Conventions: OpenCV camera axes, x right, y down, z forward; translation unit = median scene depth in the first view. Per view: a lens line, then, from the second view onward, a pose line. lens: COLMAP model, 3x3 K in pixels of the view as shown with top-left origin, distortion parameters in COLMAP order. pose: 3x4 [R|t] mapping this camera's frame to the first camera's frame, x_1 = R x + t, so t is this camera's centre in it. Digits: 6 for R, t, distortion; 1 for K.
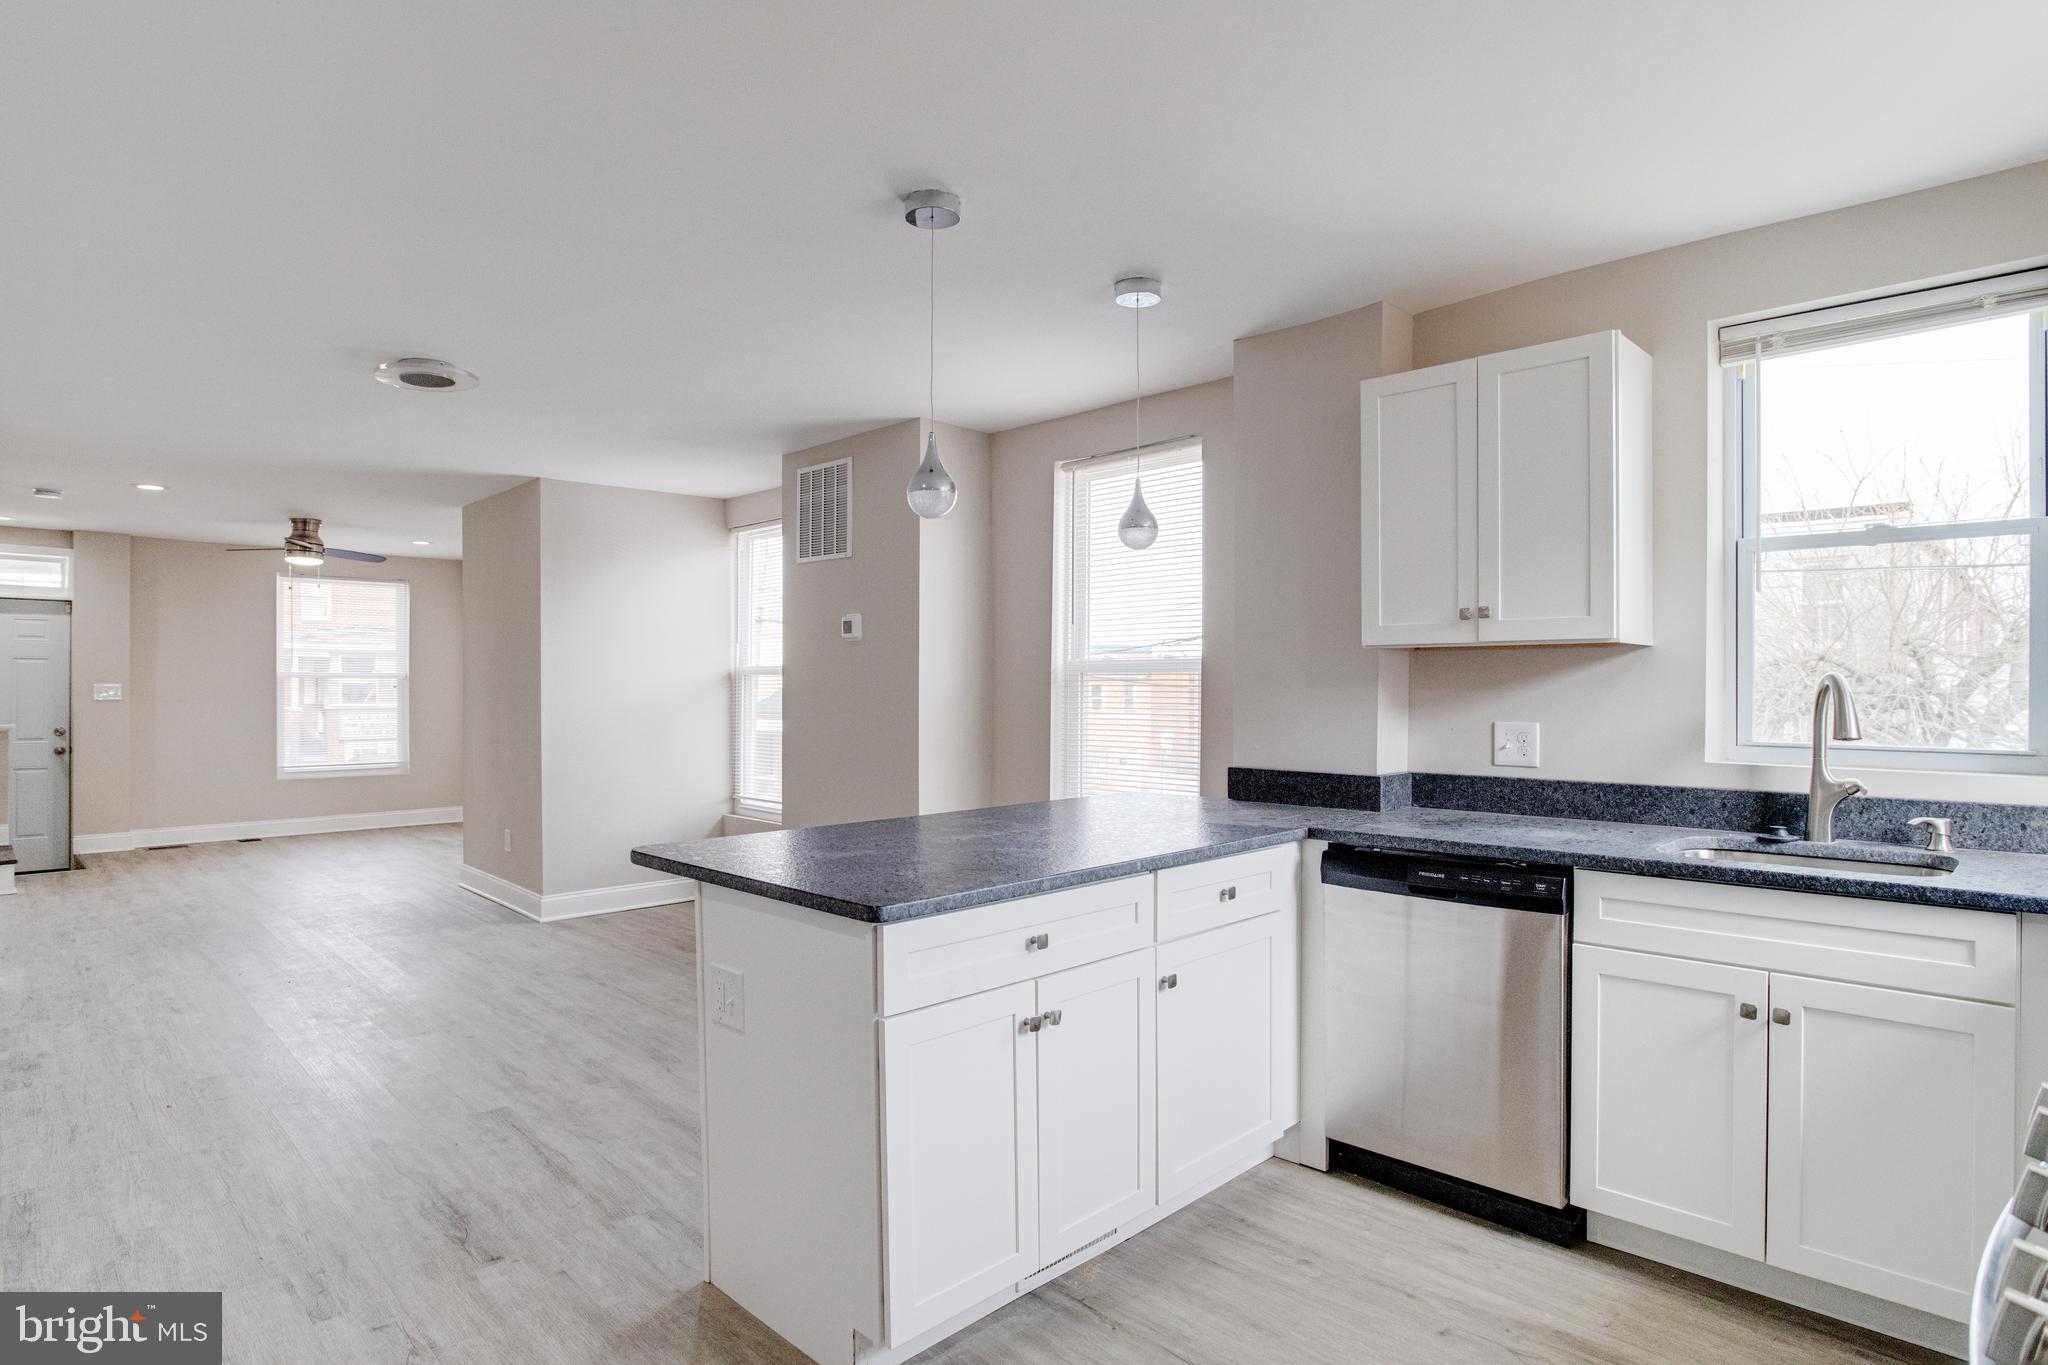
lens RADIAL K [[1030.2, 0, 1027.2], [0, 1030.2, 657.8], [0, 0, 1]] dist [-0.065262, 0.029029]
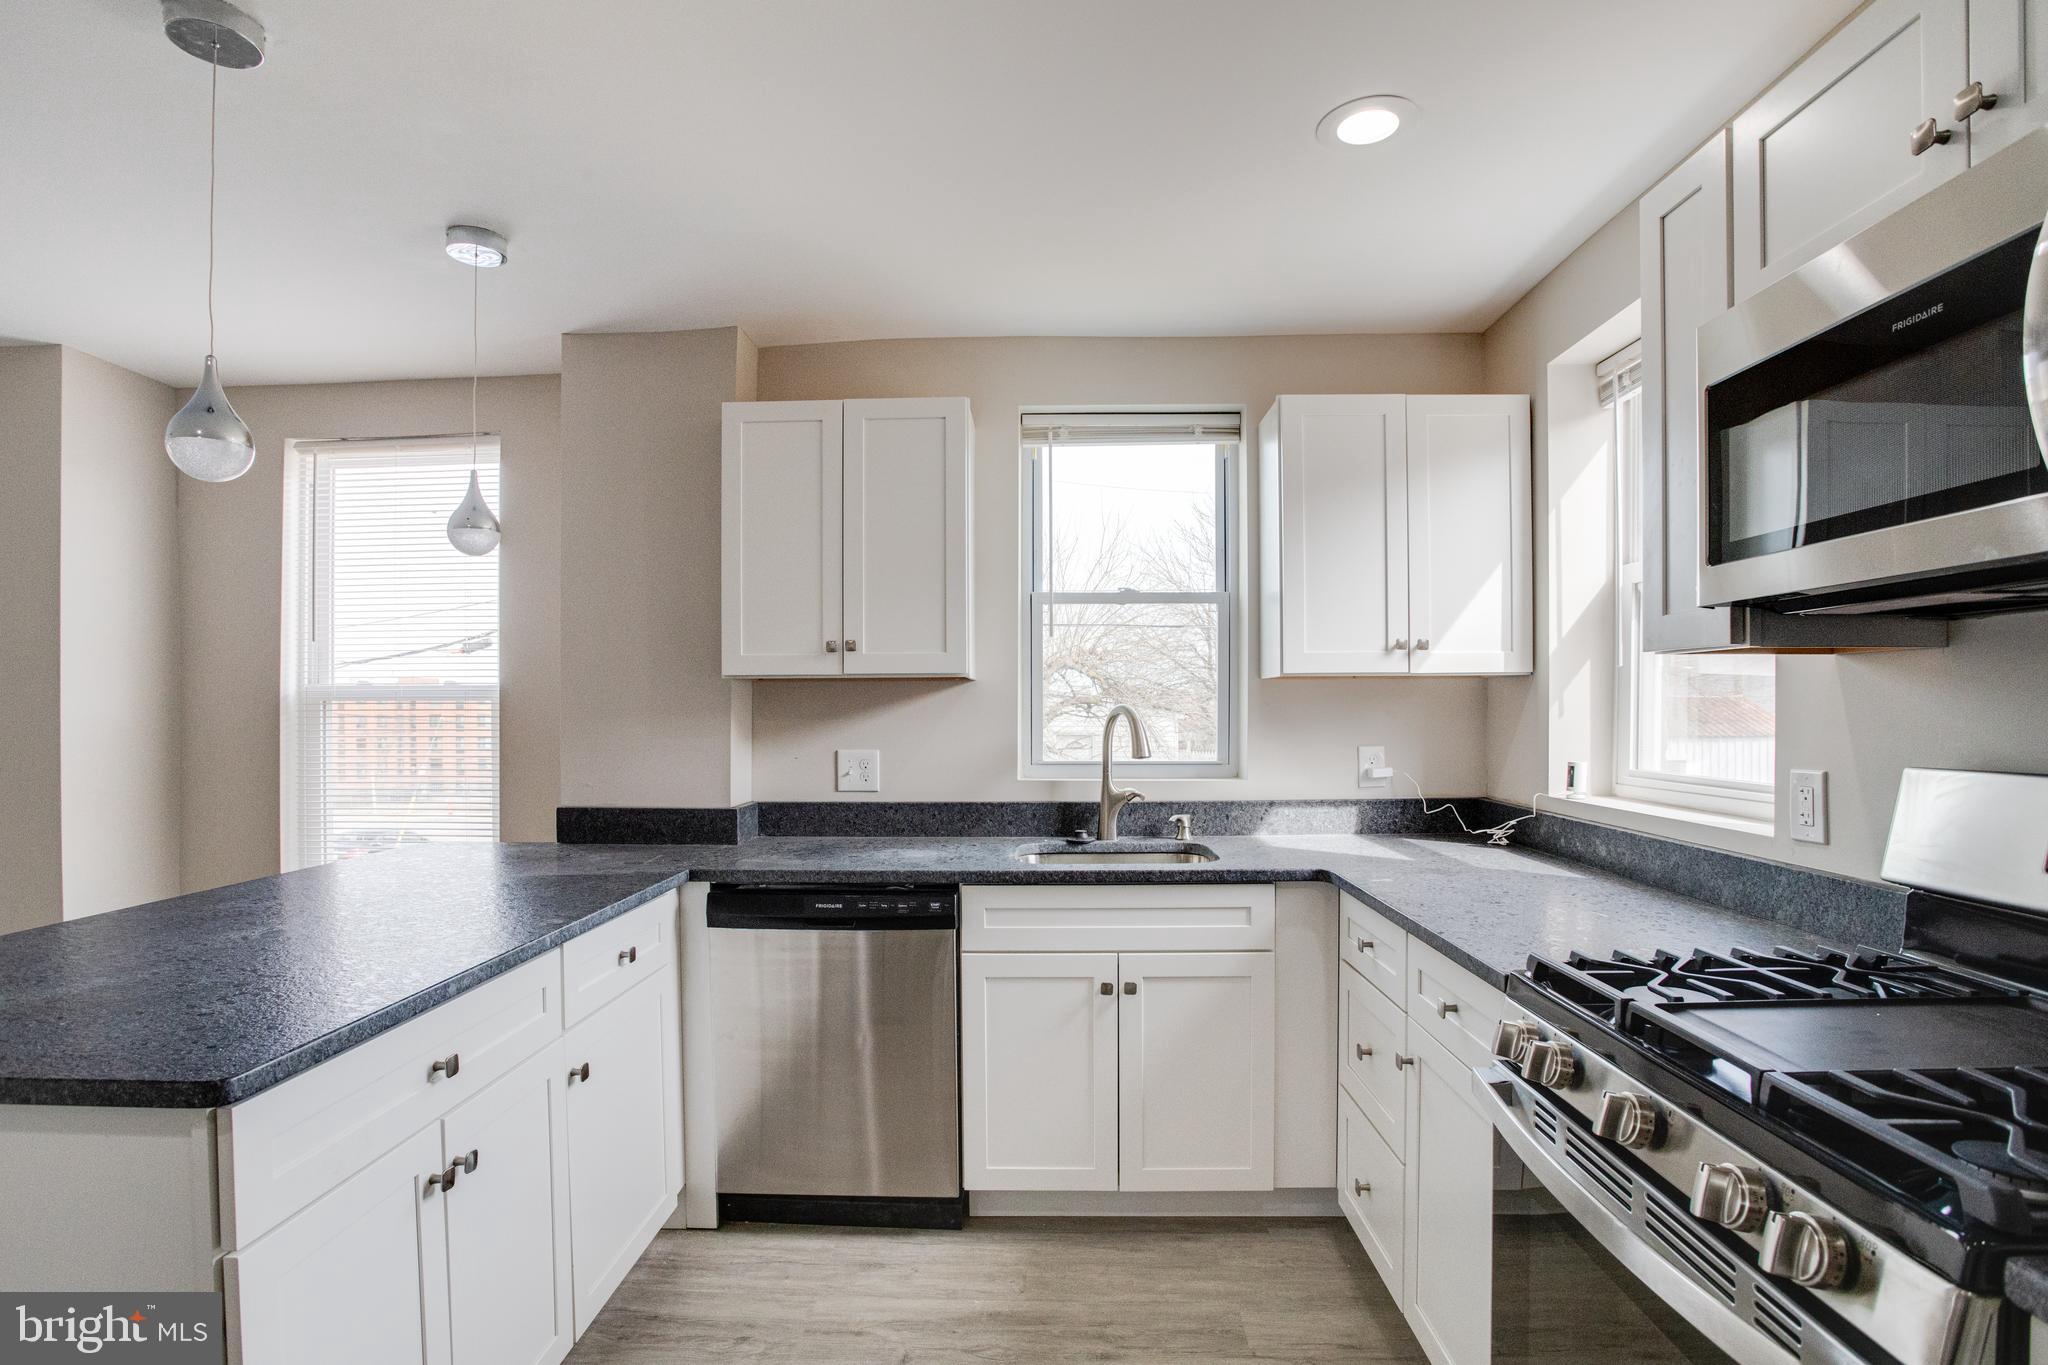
lens RADIAL K [[991.0, 0, 1024.8], [0, 991.0, 701.5], [0, 0, 1]] dist [-0.067255, 0.025718]
pose [[0.748152, 0.000972, 0.663526, -0.101444], [-0.011055, 0.999878, 0.011001, -0.000969], [-0.663435, -0.015566, 0.748072, 0.145865]]
